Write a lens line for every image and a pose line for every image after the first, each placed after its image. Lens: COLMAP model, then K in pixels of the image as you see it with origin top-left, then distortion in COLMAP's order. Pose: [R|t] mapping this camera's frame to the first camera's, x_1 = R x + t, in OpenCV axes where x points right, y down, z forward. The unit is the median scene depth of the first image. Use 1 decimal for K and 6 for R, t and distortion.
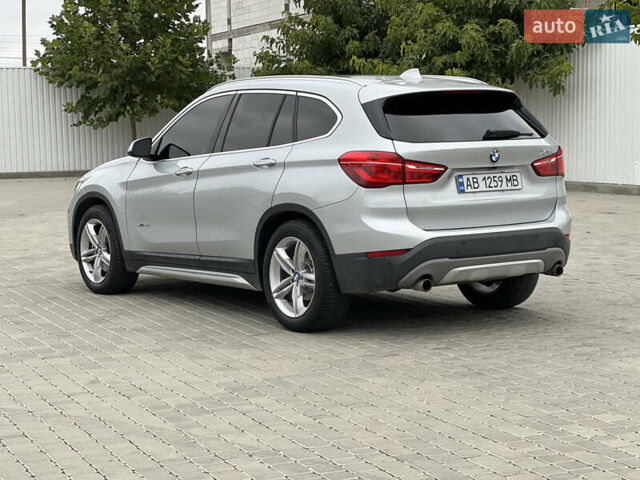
lens RADIAL K [[1145.0, 0, 320.0], [0, 1145.0, 238.2], [0, 0, 1]] dist [-0.170032, 0.000000]
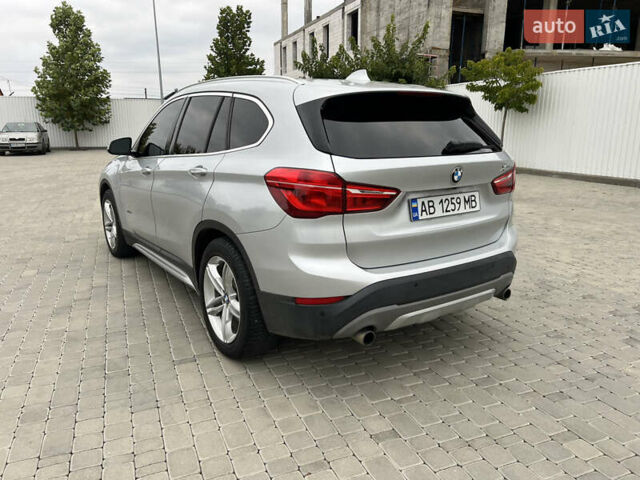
lens RADIAL K [[448.7, 0, 319.9], [0, 448.7, 242.1], [0, 0, 1]] dist [0.050750, -0.000007]
pose [[0.999708, 0.022013, 0.009972, 0.052545], [-0.023226, 0.989178, 0.144868, -0.068990], [-0.006675, -0.145057, 0.989401, 0.671285]]
